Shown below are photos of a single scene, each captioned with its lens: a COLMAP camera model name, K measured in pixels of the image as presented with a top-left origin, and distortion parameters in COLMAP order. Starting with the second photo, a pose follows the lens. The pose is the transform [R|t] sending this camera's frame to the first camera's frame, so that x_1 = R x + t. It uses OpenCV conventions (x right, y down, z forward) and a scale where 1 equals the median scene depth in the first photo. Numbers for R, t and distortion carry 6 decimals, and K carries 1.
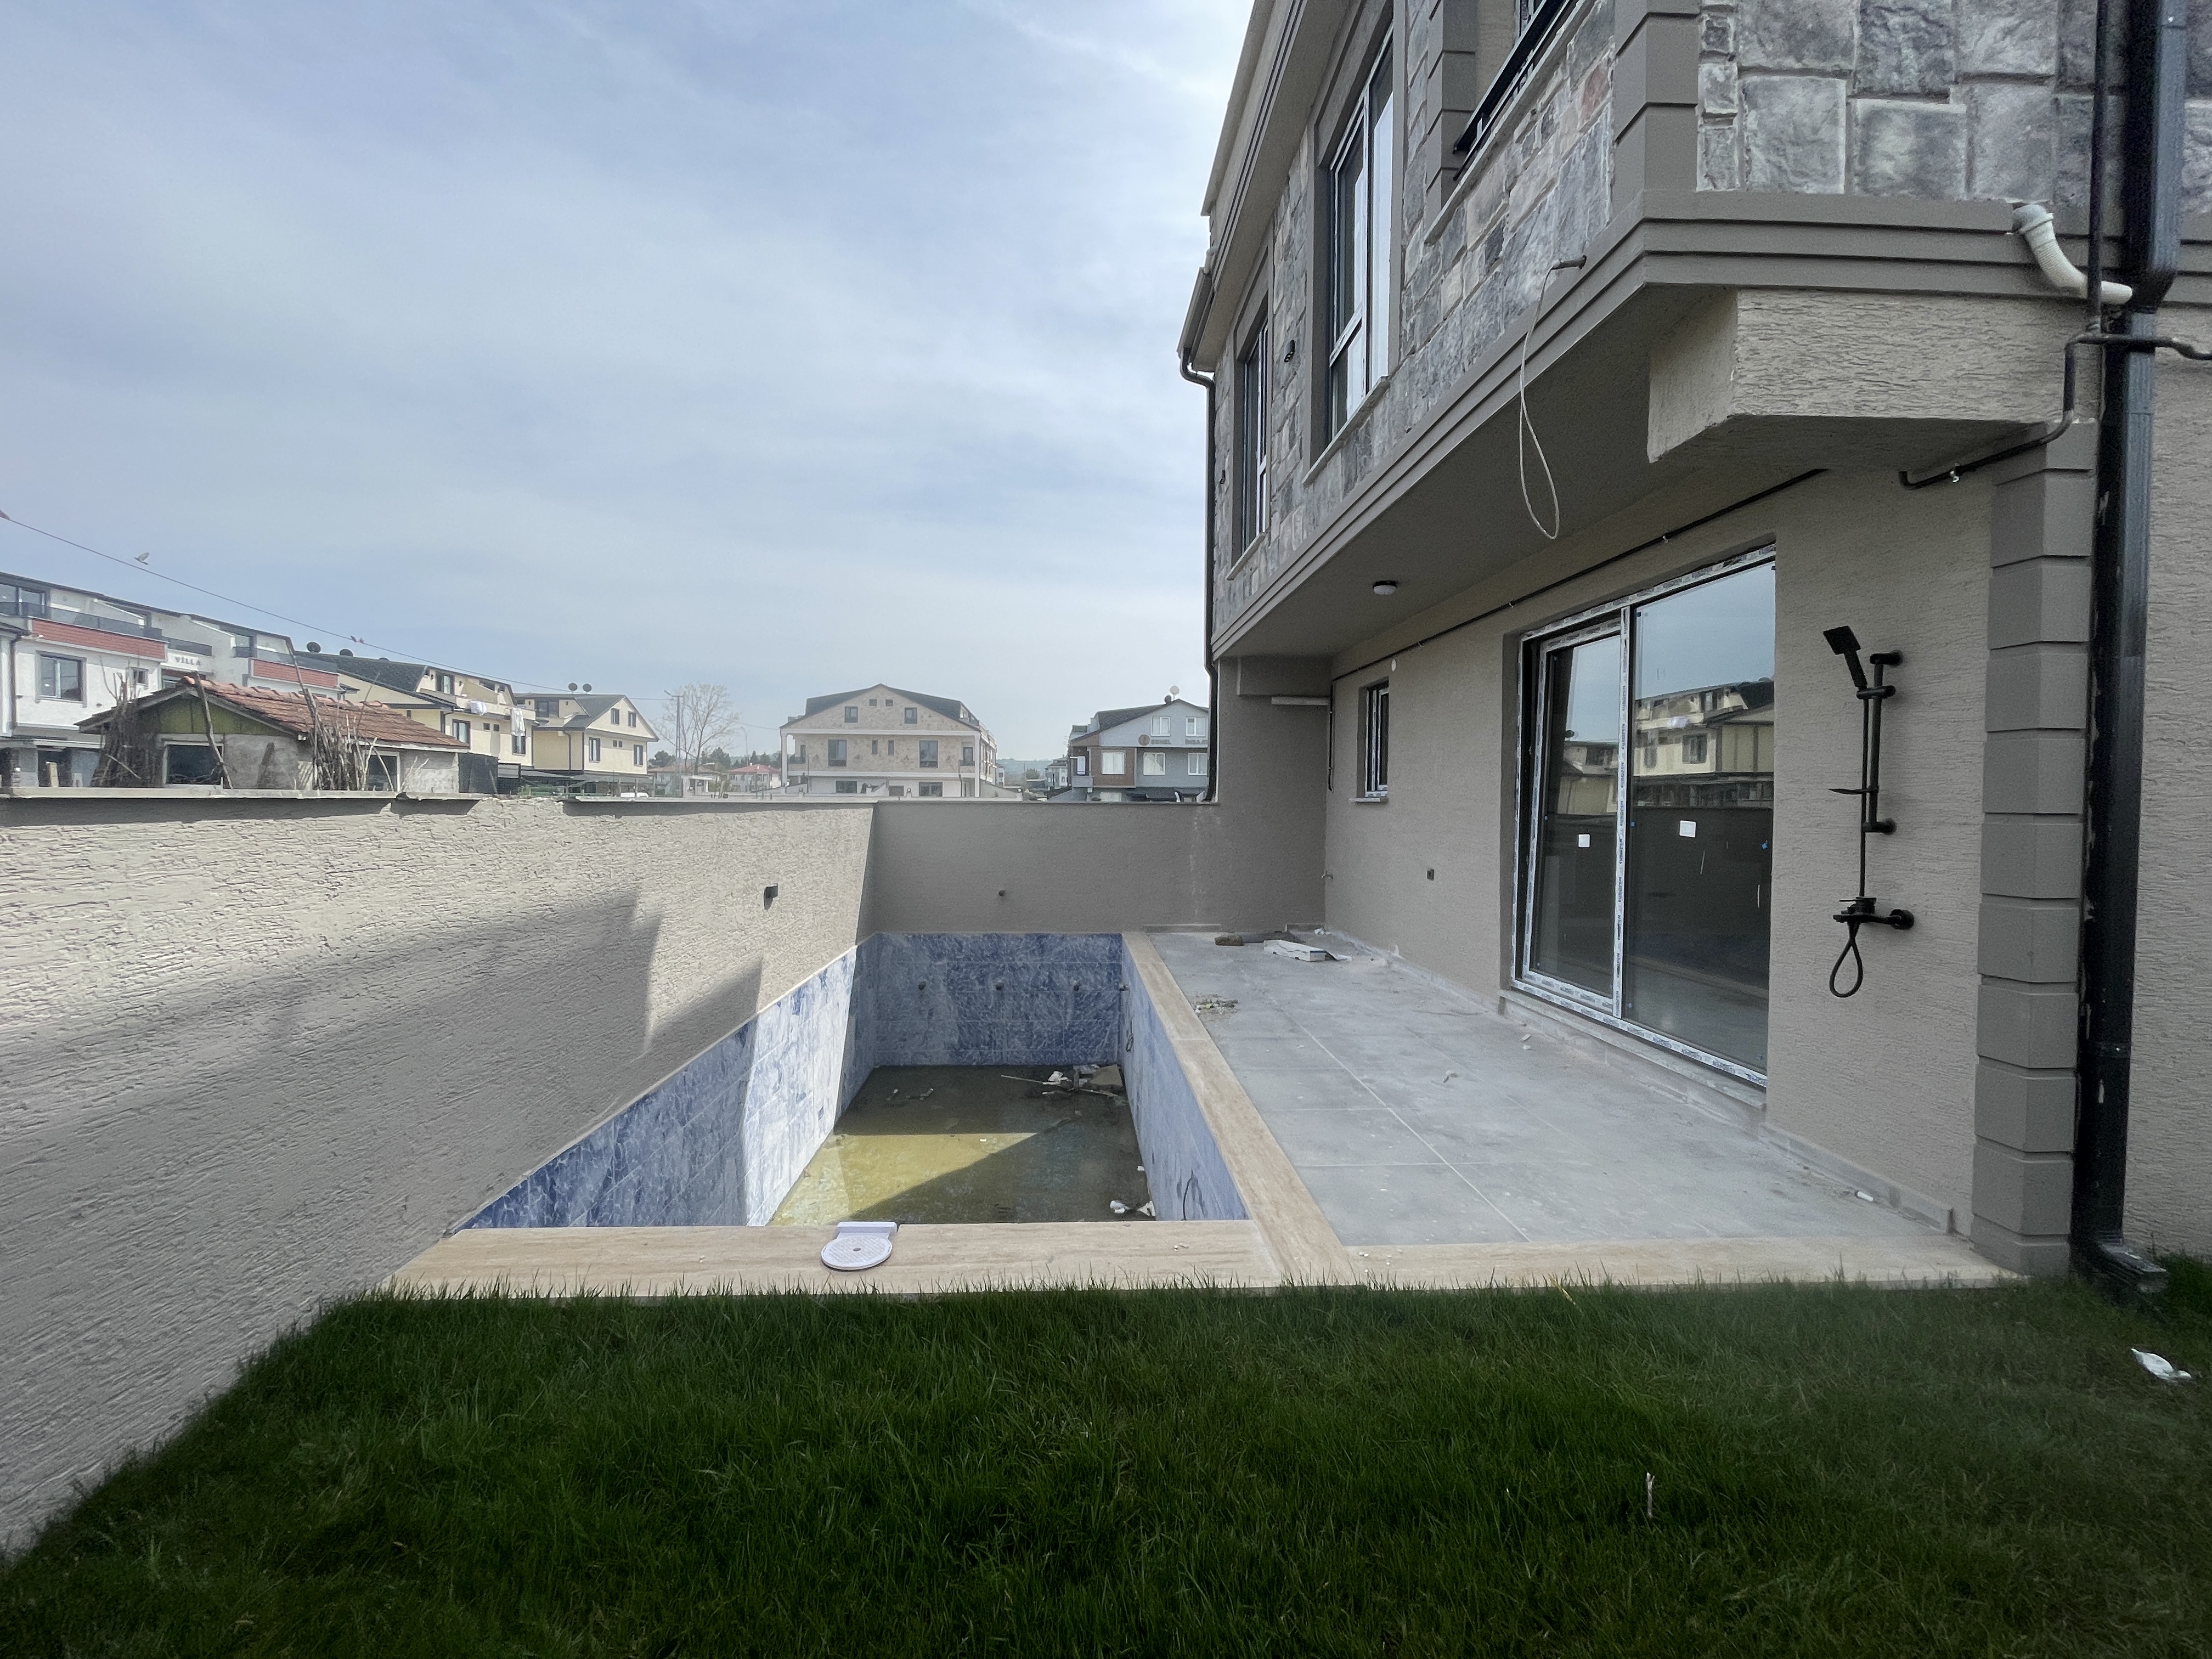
lens RADIAL K [[890.8, 0, 1102.8], [0, 890.8, 824.2], [0, 0, 1]] dist [-0.004160, 0.000194]
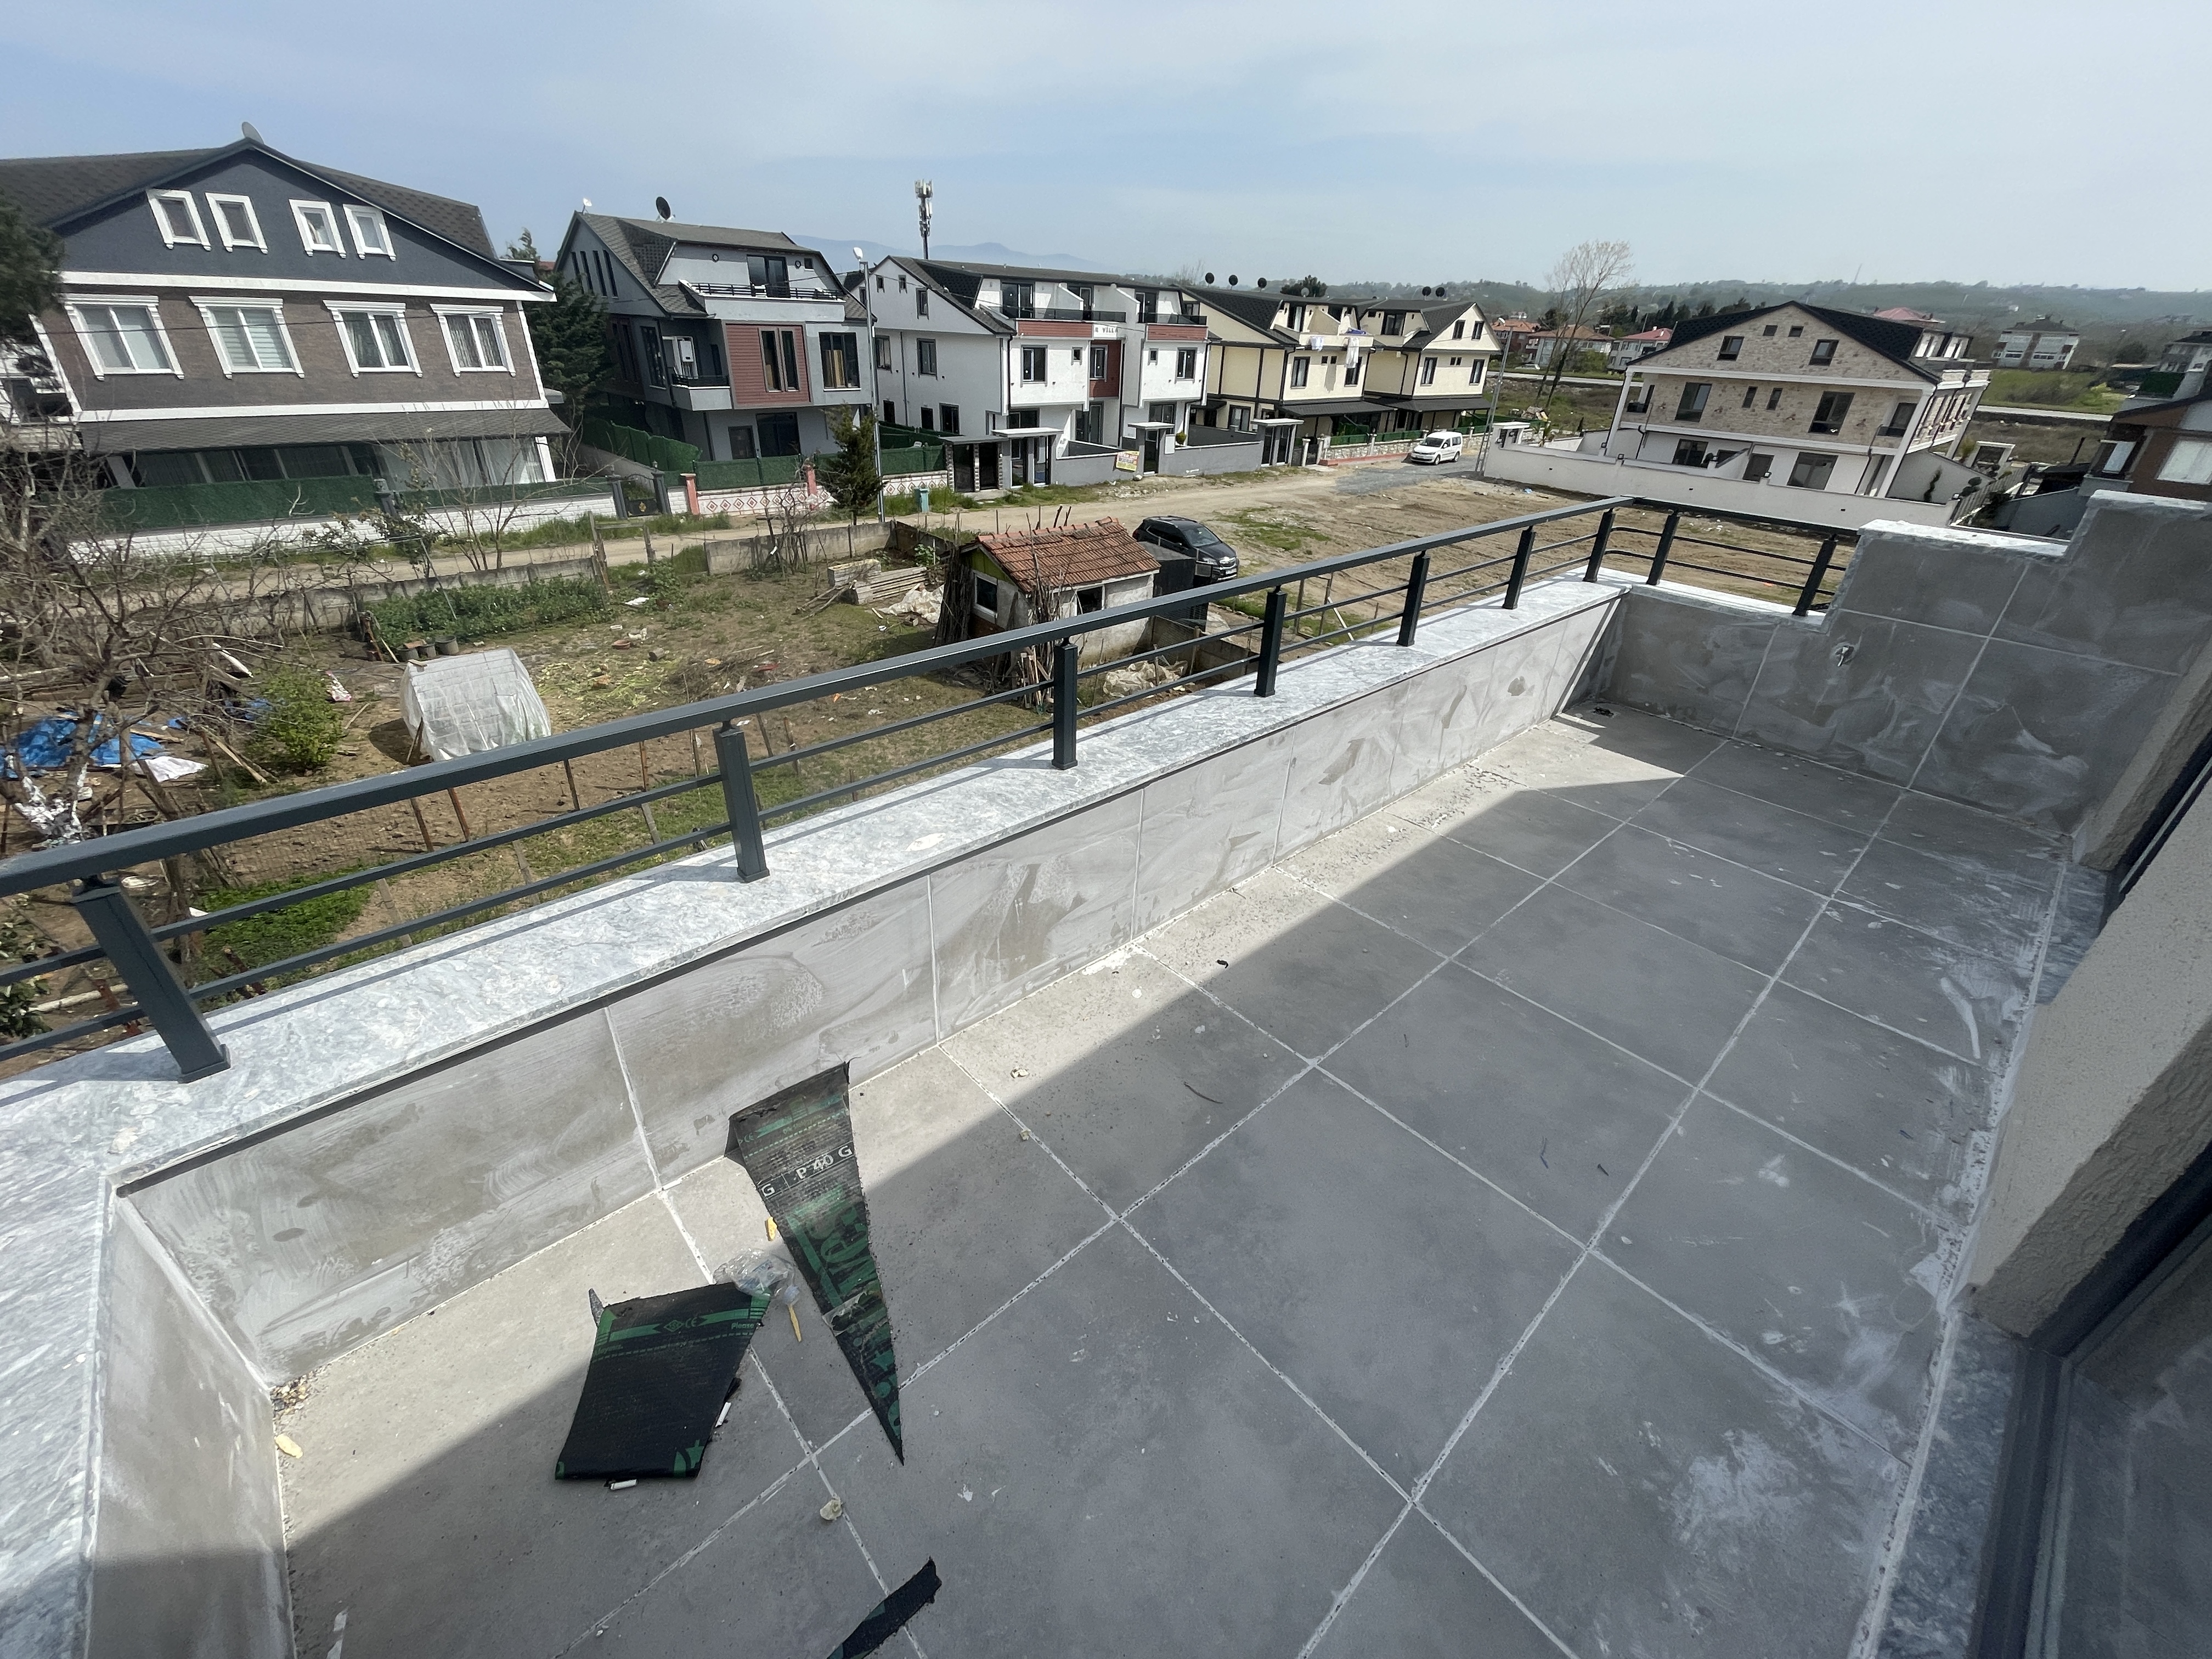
lens RADIAL K [[890.8, 0, 1099.3], [0, 890.8, 828.5], [0, 0, 1]] dist [-0.004160, 0.000194]
pose [[0.627456, 0.404279, -0.665476, 0.605570], [-0.054611, 0.875394, 0.480315, -1.316155], [0.776735, -0.265034, 0.571349, 0.663304]]
